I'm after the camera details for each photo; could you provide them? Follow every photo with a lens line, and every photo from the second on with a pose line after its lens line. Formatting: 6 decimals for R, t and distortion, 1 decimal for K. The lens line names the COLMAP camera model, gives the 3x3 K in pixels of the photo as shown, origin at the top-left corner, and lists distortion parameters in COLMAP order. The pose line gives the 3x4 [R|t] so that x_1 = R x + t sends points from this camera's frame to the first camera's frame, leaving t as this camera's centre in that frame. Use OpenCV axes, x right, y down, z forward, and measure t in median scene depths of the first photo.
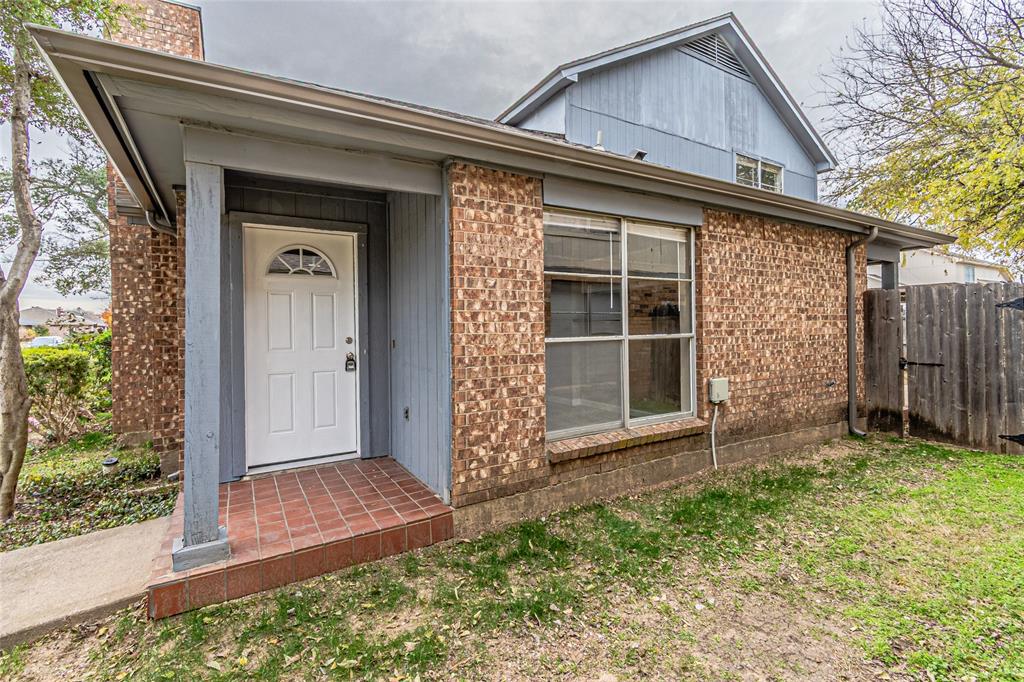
lens RADIAL K [[447.4, 0, 515.8], [0, 447.4, 341.7], [0, 0, 1]] dist [0.010341, -0.003111]
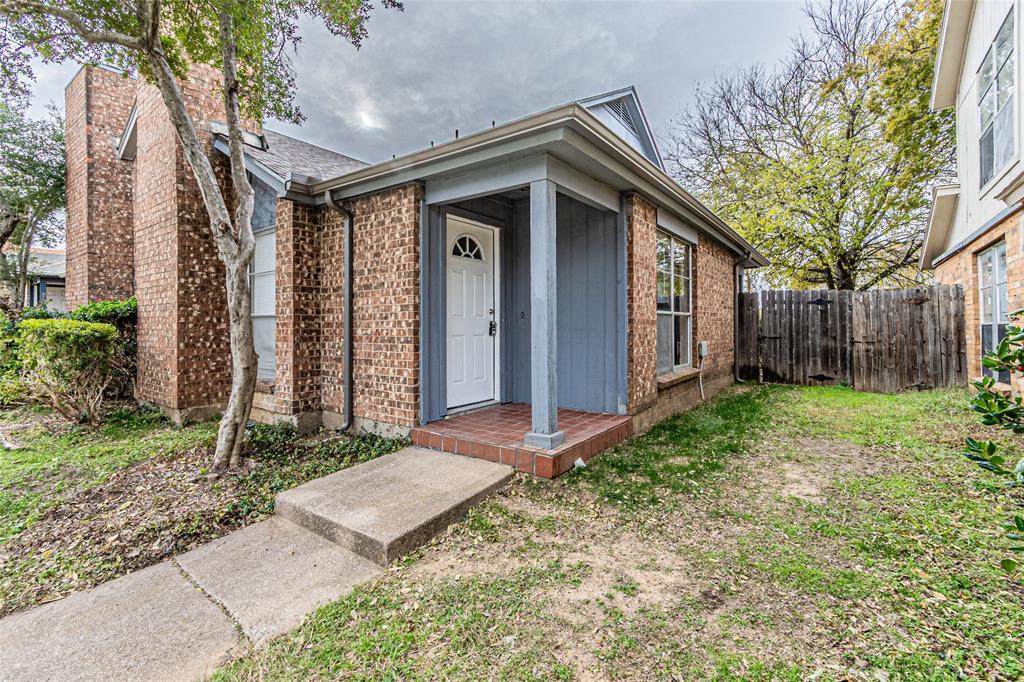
lens RADIAL K [[447.4, 0, 501.4], [0, 447.4, 337.3], [0, 0, 1]] dist [0.010341, -0.003111]
pose [[0.922237, 0.003149, 0.386613, -0.699787], [0.000552, 0.999955, -0.009460, 0.069187], [-0.386625, 0.008938, 0.922194, -0.156238]]
